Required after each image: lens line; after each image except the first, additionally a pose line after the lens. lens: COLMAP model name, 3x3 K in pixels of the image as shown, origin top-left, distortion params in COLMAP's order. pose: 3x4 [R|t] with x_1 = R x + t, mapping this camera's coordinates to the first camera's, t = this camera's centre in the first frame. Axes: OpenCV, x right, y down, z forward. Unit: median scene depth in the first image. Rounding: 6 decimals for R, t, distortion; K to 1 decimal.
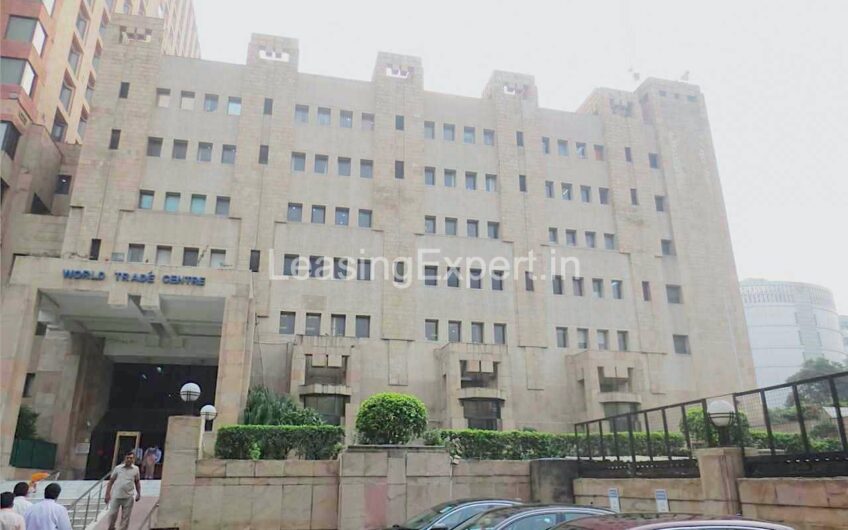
lens RADIAL K [[602.5, 0, 424.0], [0, 602.5, 265.0], [0, 0, 1]] dist [-0.037624, -0.000607]
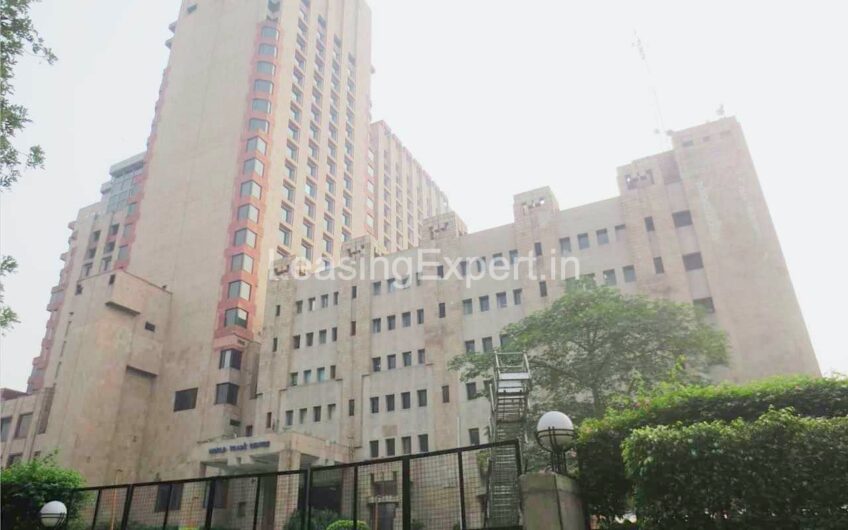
lens RADIAL K [[601.7, 0, 424.0], [0, 601.7, 265.0], [0, 0, 1]] dist [-0.082824, -0.000014]
pose [[0.769507, -0.294820, -0.566516, 0.731156], [0.236911, 0.955552, -0.175479, -0.038379], [0.593070, 0.000818, 0.805150, -0.053575]]
